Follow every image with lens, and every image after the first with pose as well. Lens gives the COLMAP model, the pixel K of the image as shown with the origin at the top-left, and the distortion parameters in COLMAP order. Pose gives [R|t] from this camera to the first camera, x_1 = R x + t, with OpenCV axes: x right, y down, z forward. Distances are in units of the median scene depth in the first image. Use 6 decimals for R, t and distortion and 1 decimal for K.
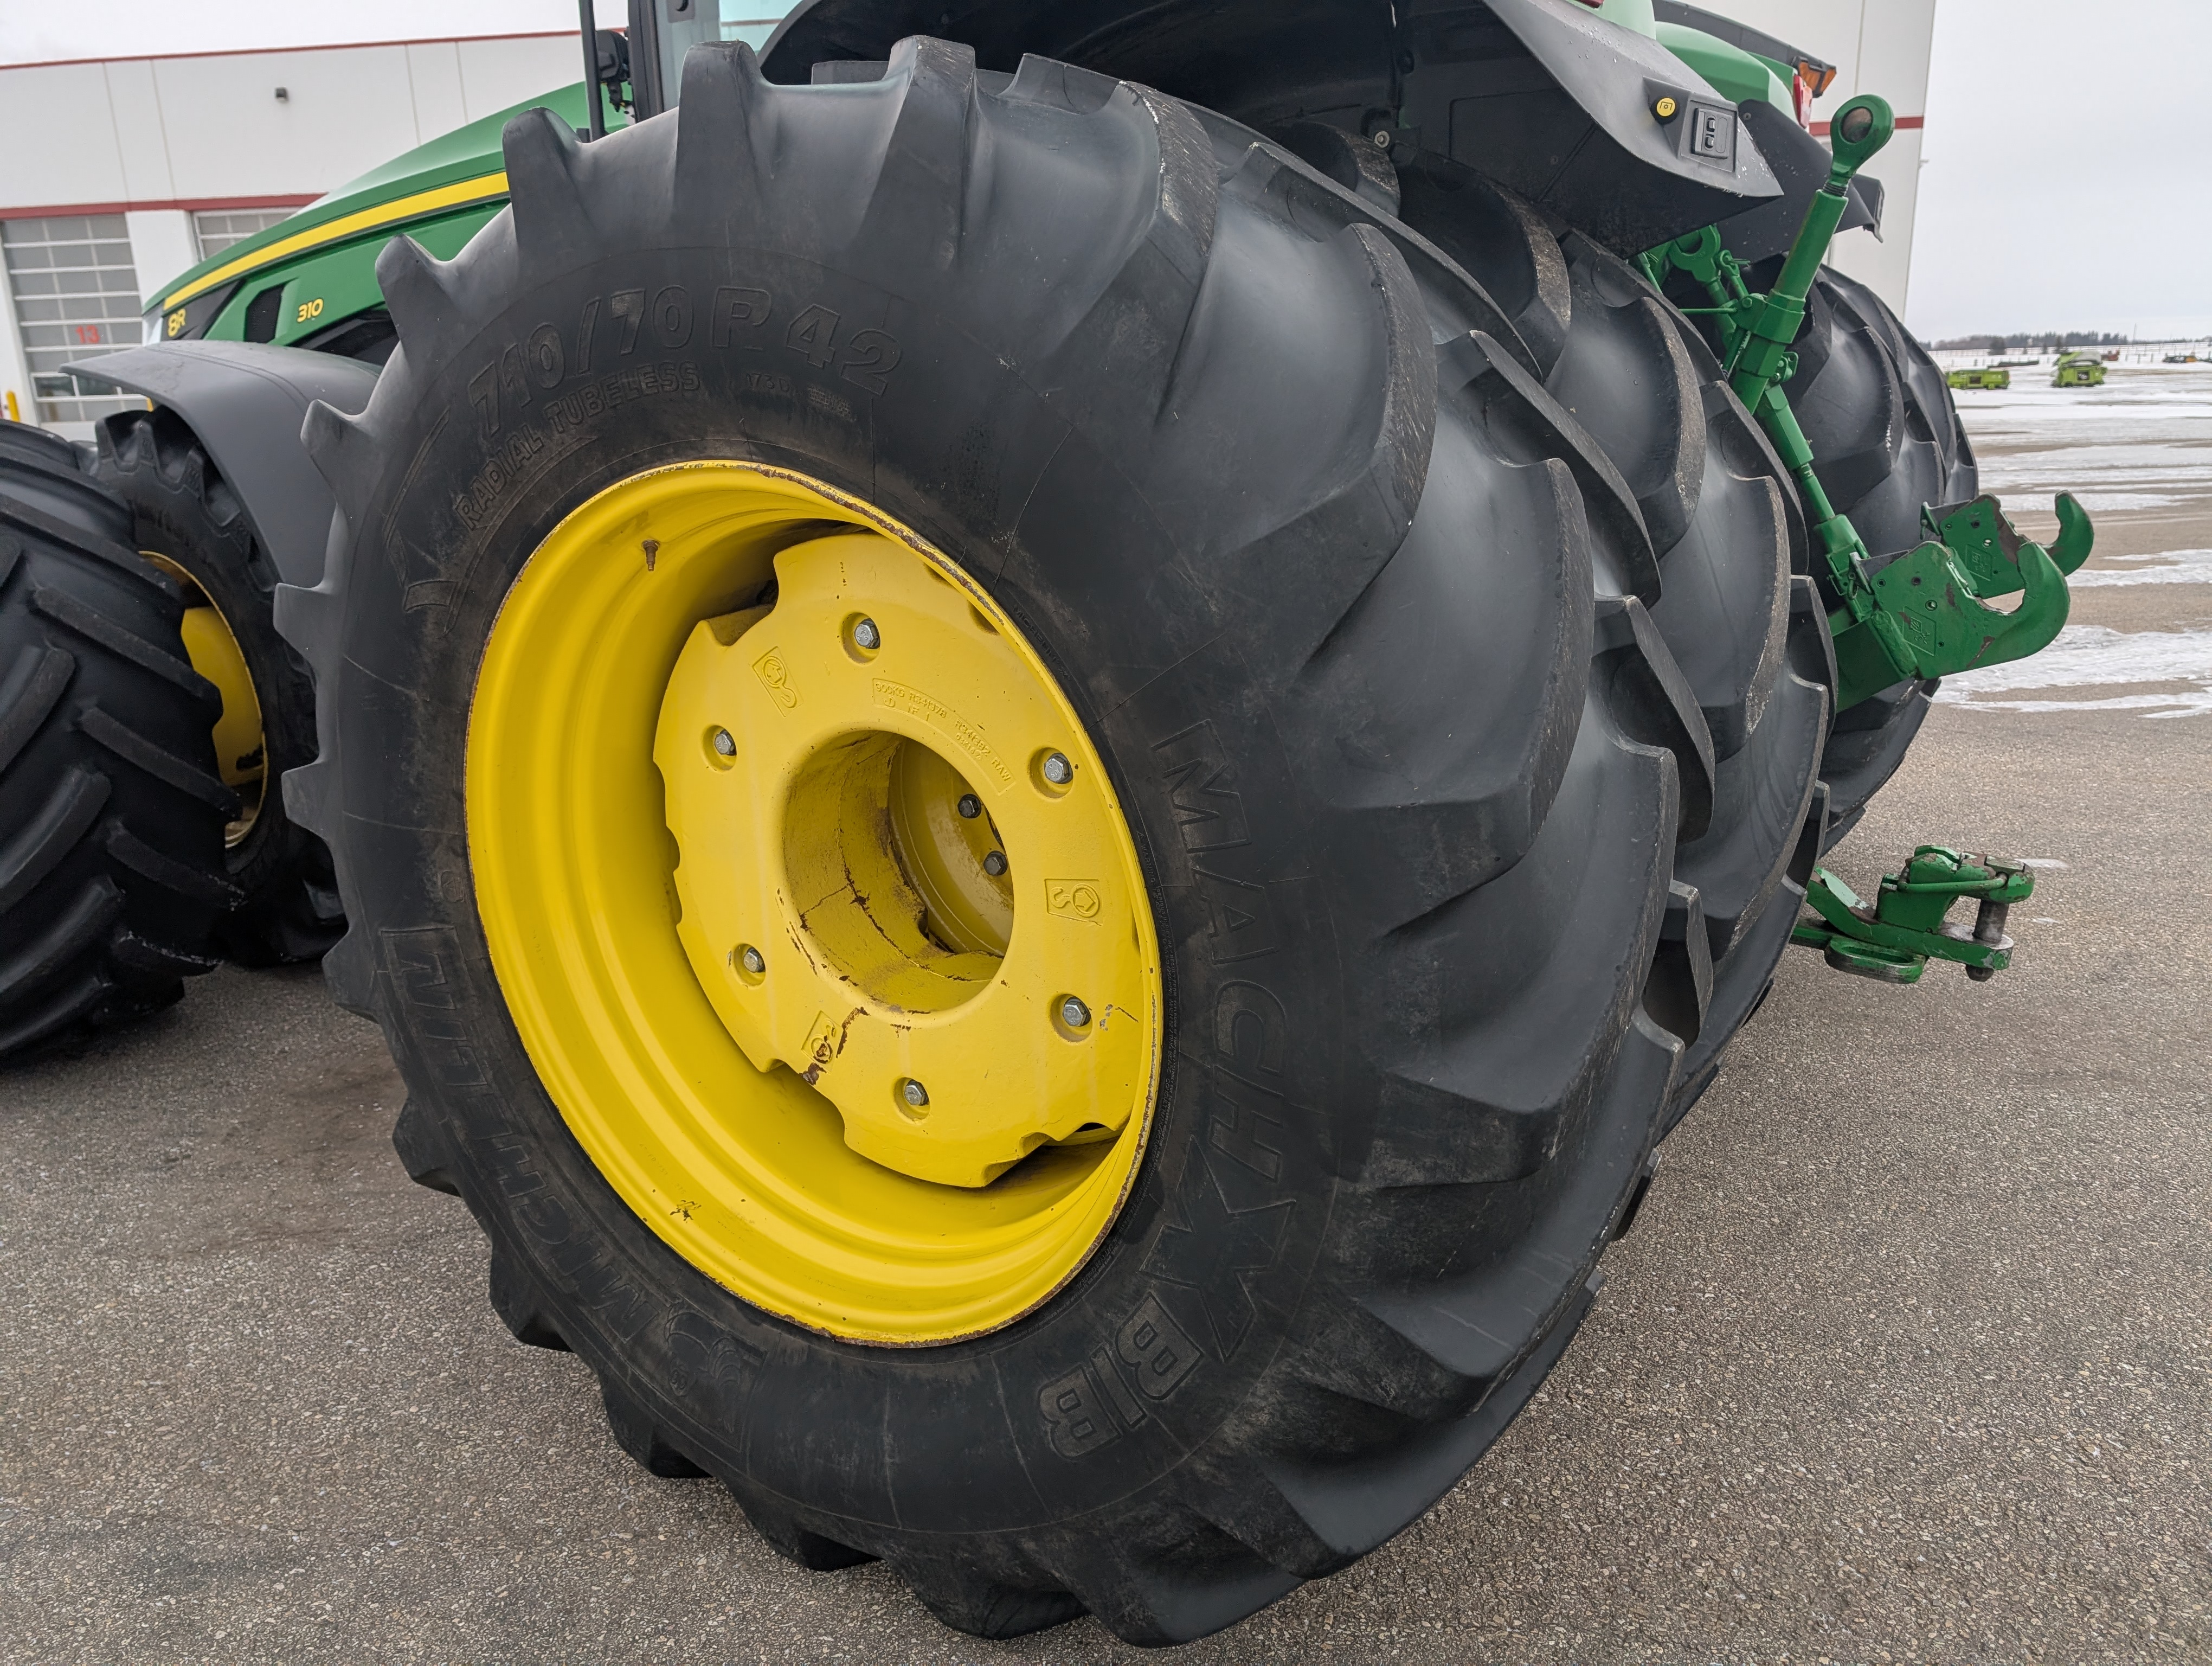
lens RADIAL K [[1569.2, 0, 1115.7], [0, 1569.2, 809.4], [0, 0, 1]] dist [0.034452, -0.029832]
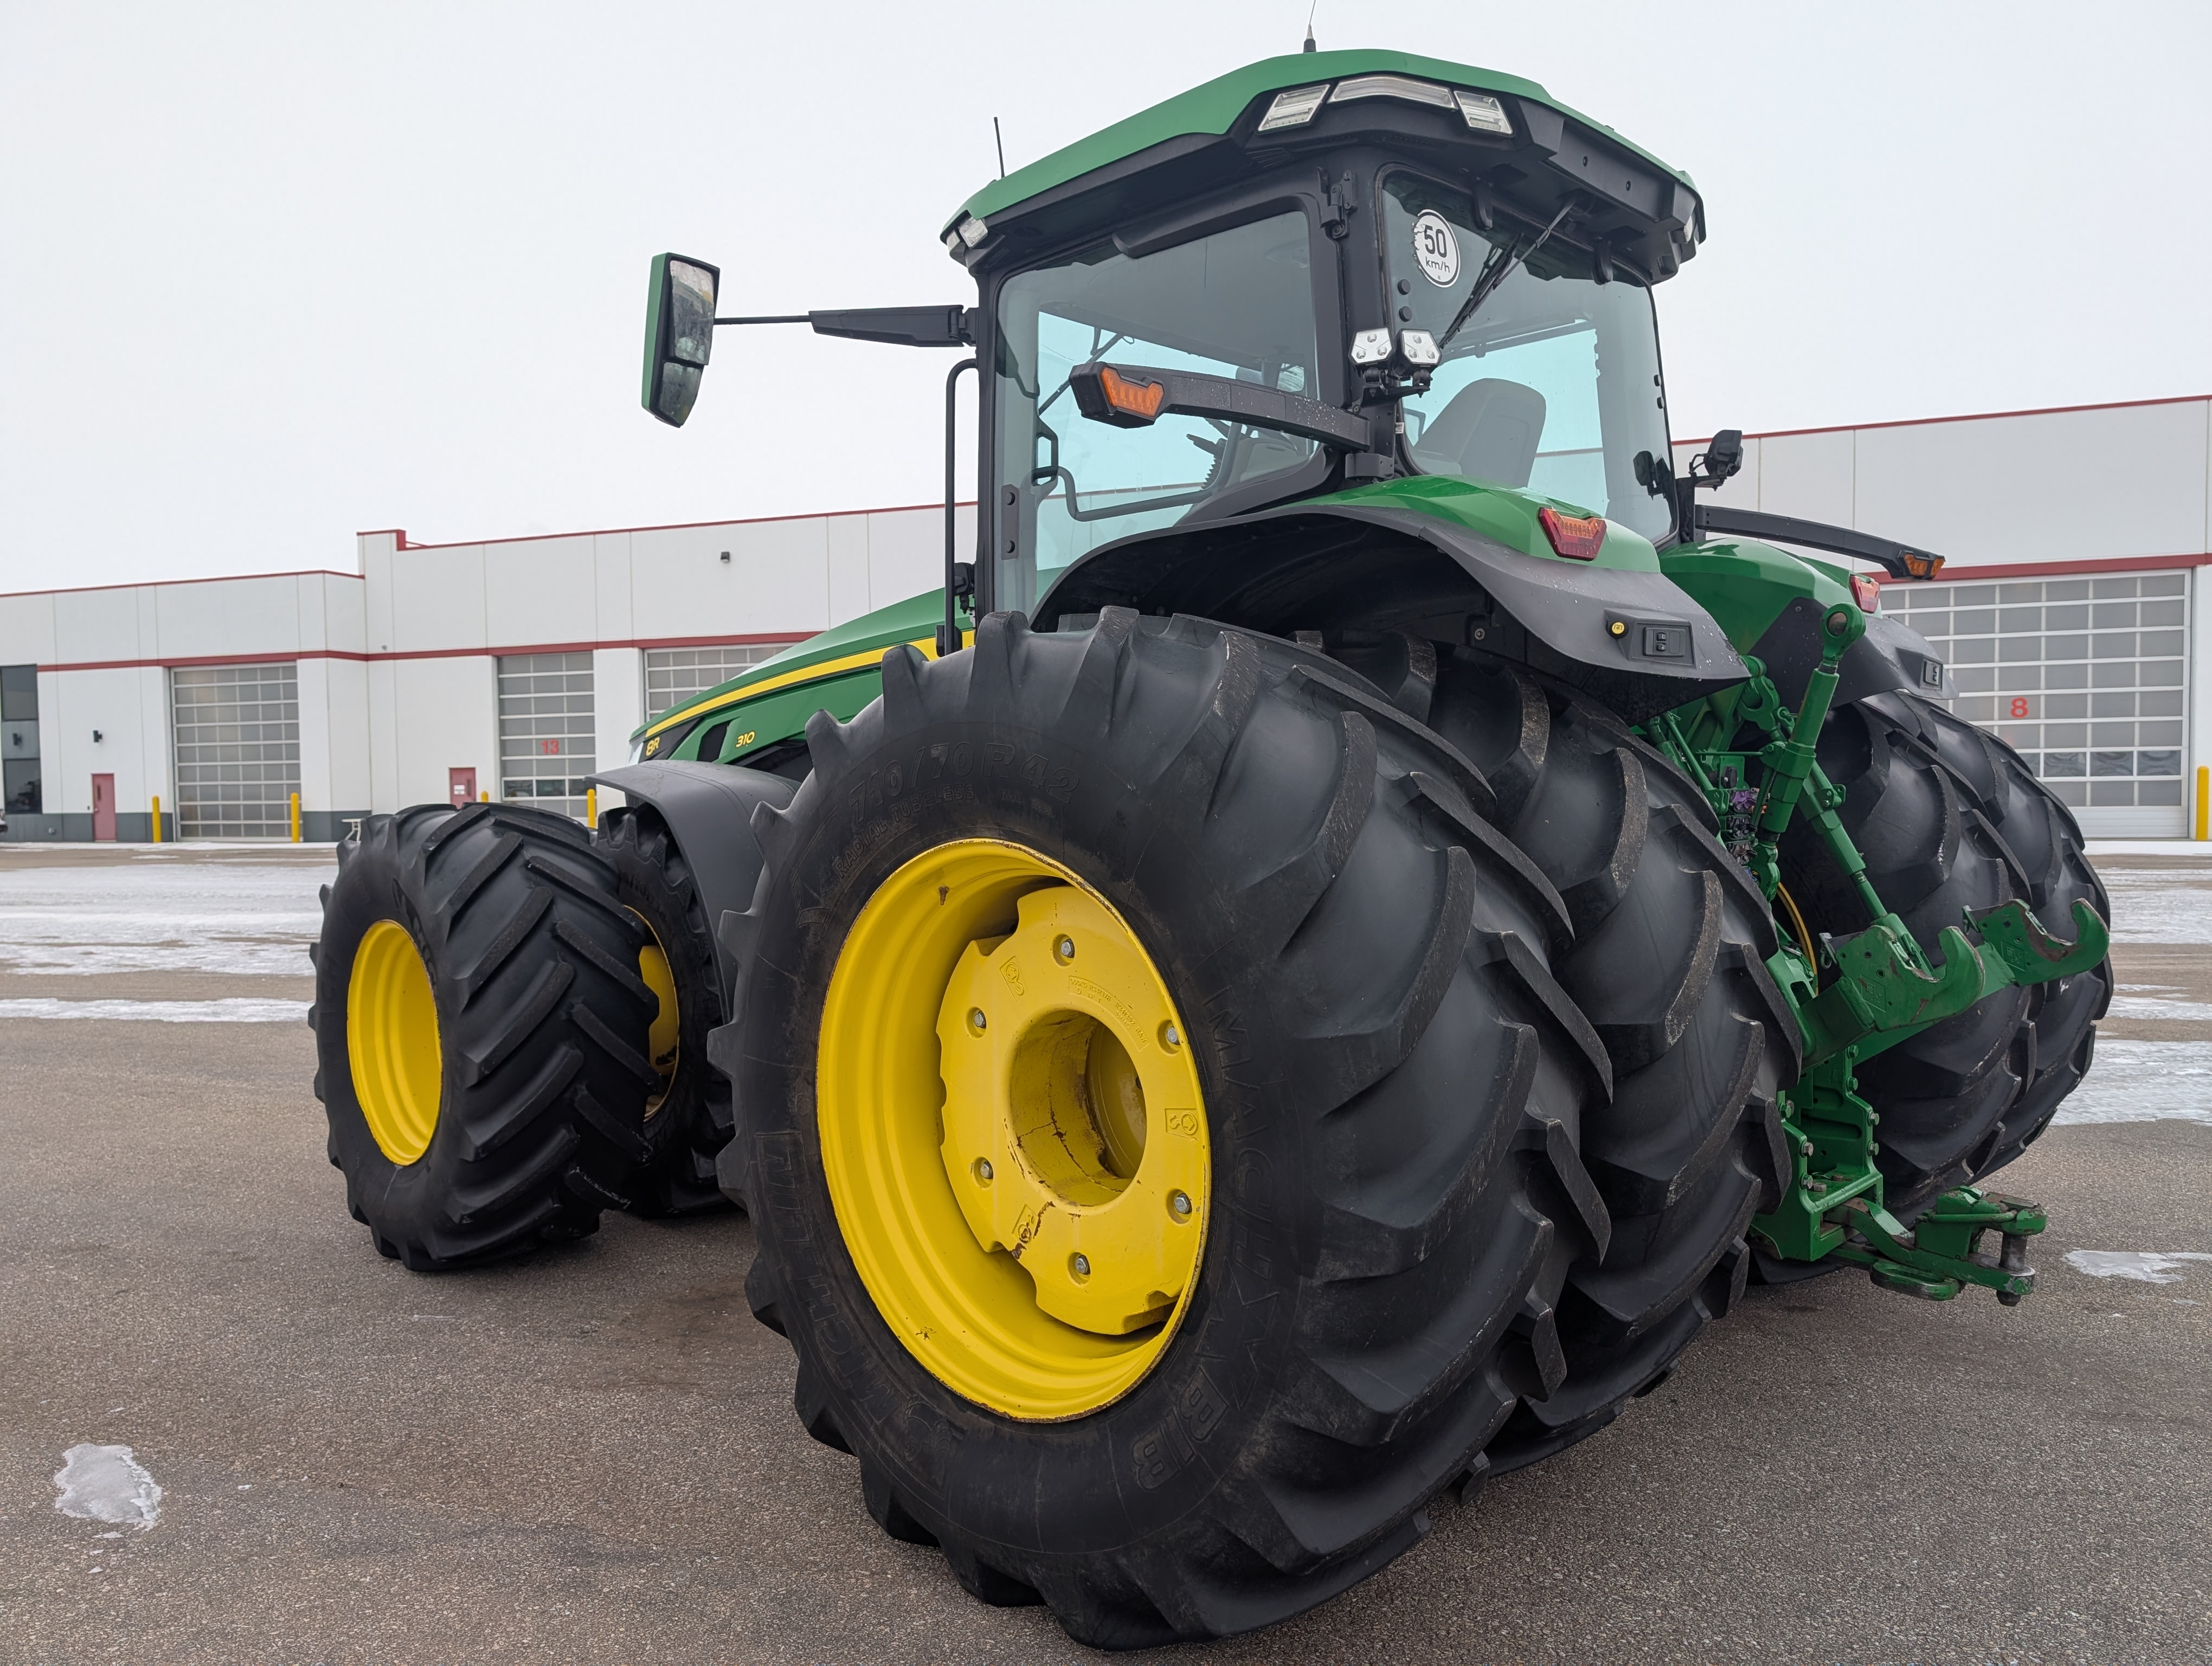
lens RADIAL K [[1558.5, 0, 1084.3], [0, 1558.5, 854.3], [0, 0, 1]] dist [0.044662, -0.061584]
pose [[0.974772, 0.024484, -0.221855, 0.186917], [-0.073666, 0.973560, -0.216225, 0.122889], [0.210695, 0.227114, 0.950803, -0.467893]]
